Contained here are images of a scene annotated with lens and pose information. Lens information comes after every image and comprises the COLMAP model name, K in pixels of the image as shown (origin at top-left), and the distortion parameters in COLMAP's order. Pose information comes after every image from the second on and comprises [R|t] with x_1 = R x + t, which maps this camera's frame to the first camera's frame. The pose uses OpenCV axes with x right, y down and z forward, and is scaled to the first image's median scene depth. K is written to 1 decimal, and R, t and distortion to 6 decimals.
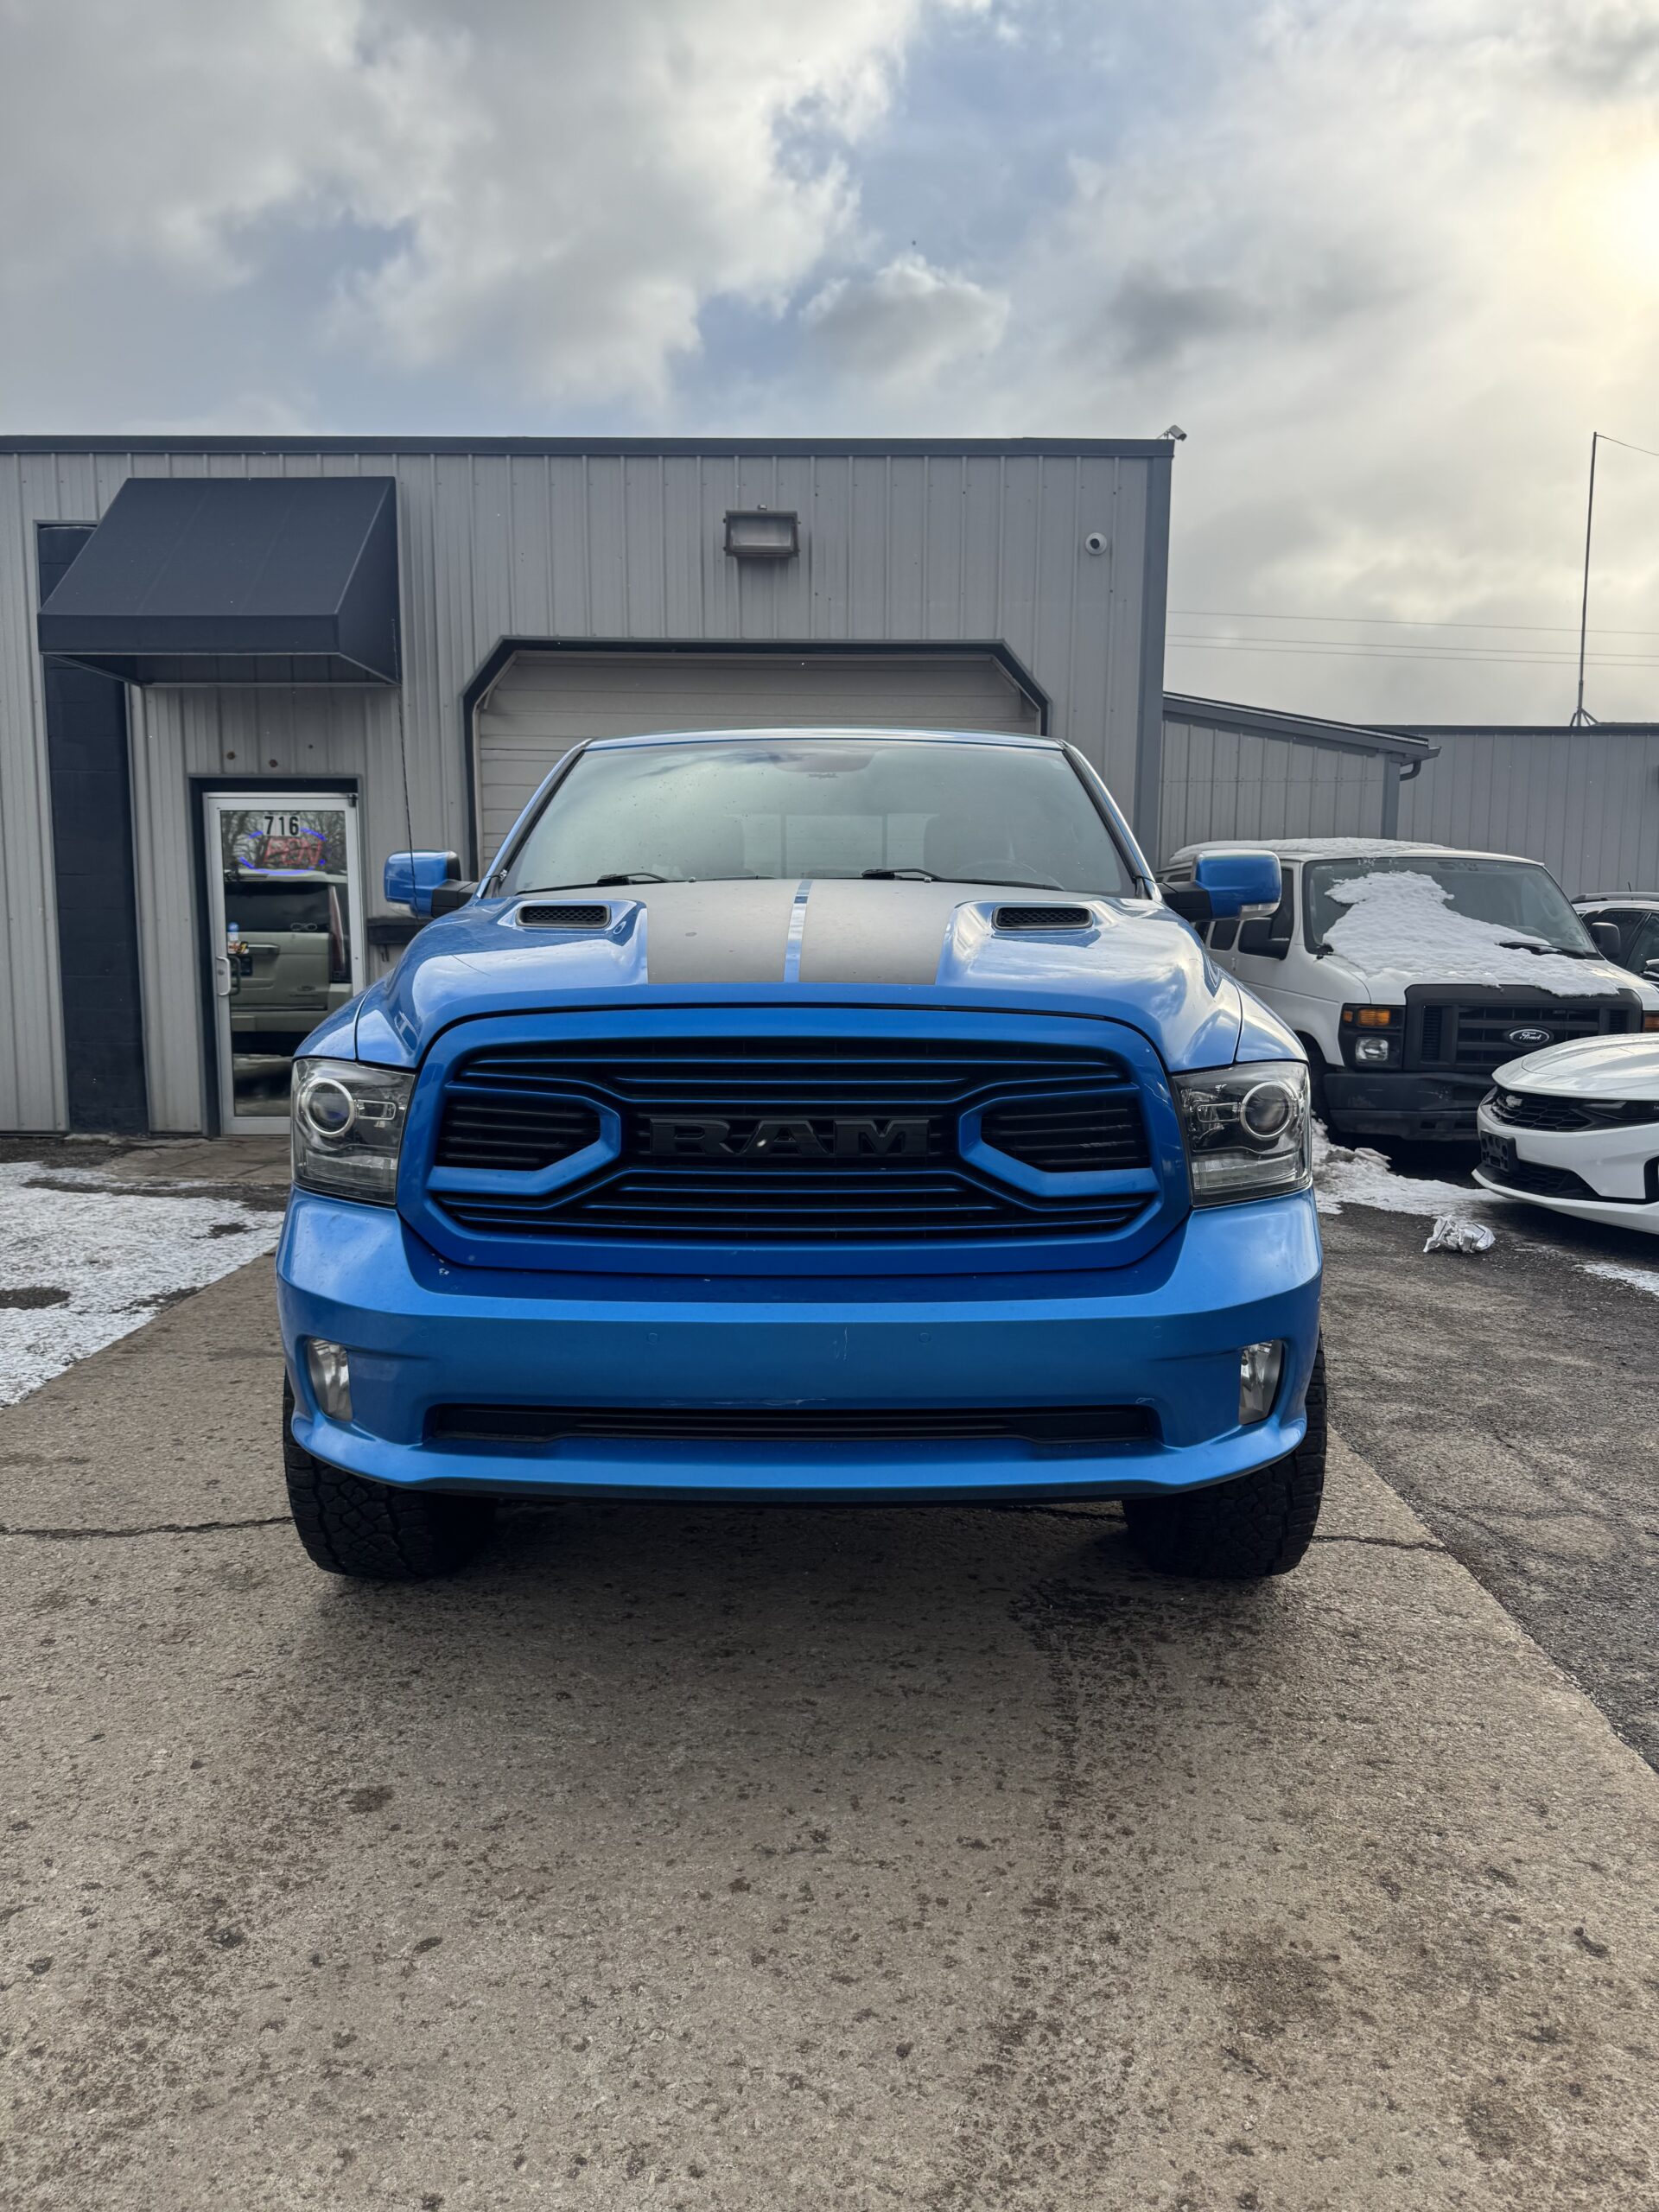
lens RADIAL K [[1555.8, 0, 829.5], [0, 1555.8, 1106.0], [0, 0, 1]] dist [0.038879, -0.049915]
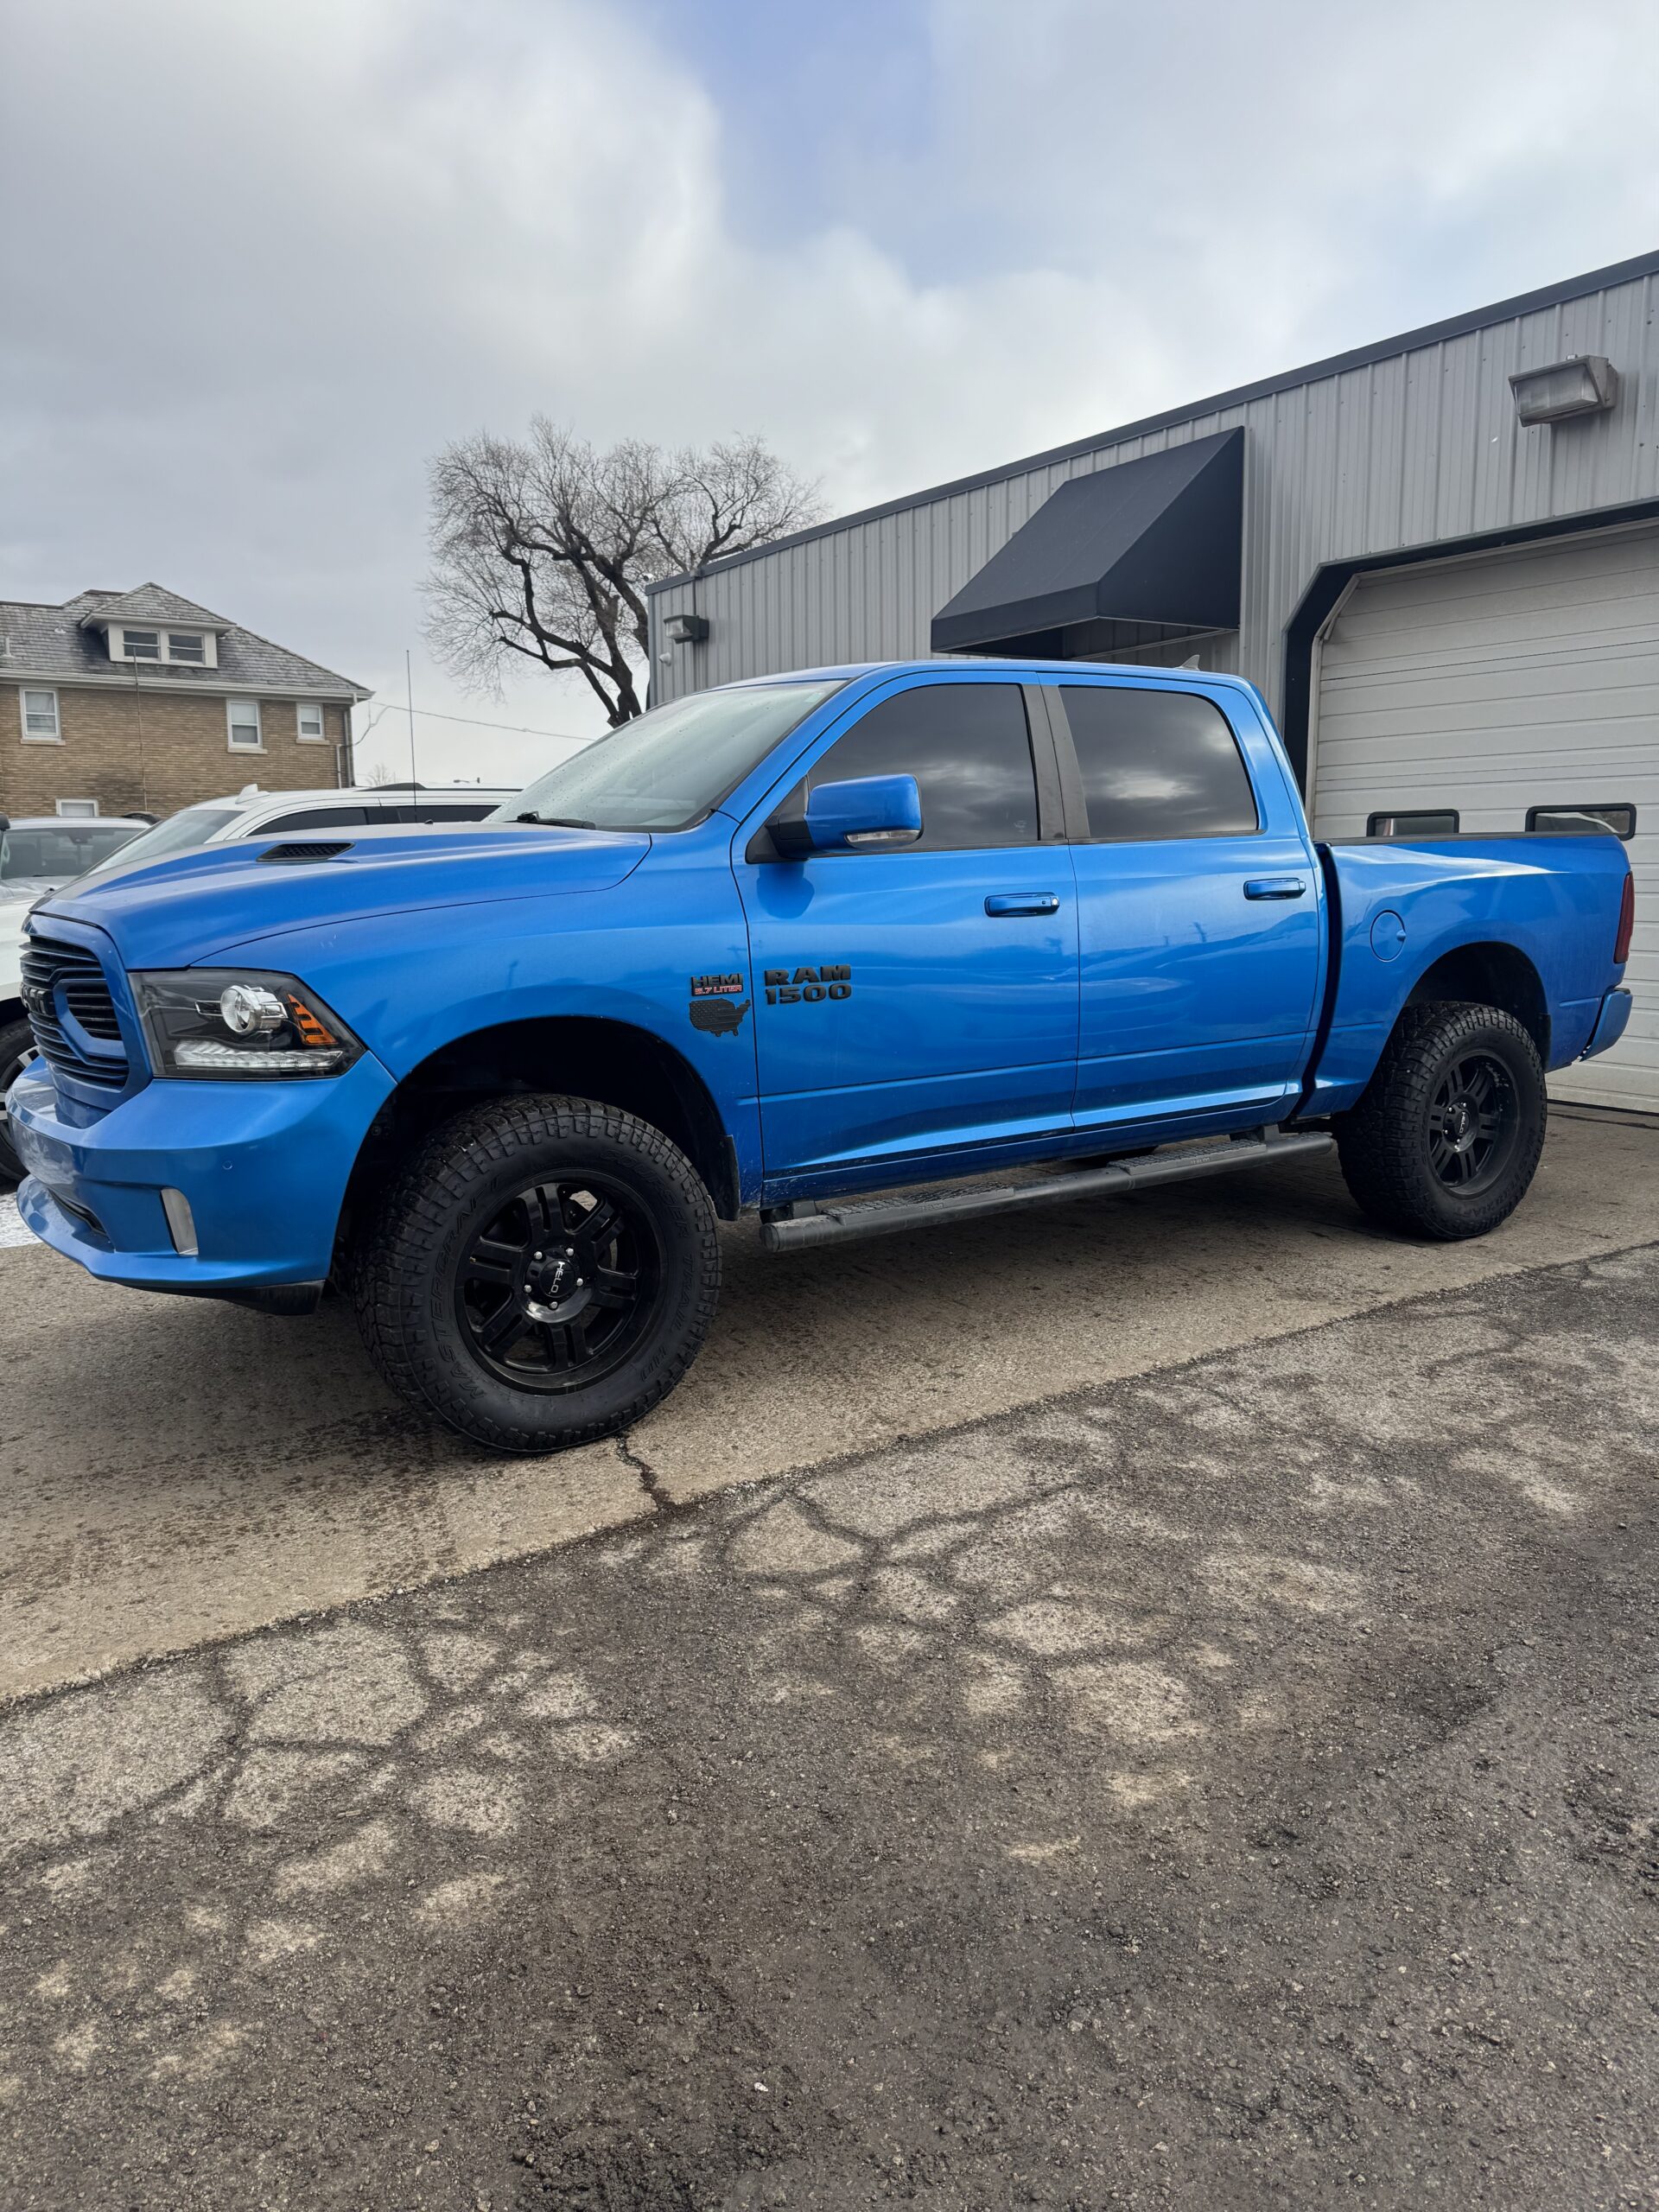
lens RADIAL K [[1544.0, 0, 832.6], [0, 1544.0, 1100.9], [0, 0, 1]] dist [0.082144, -0.130175]
pose [[0.568630, 0.109720, -0.815243, 0.514724], [-0.082525, 0.993674, 0.076173, -0.018761], [0.818444, 0.023963, 0.574087, 0.227888]]
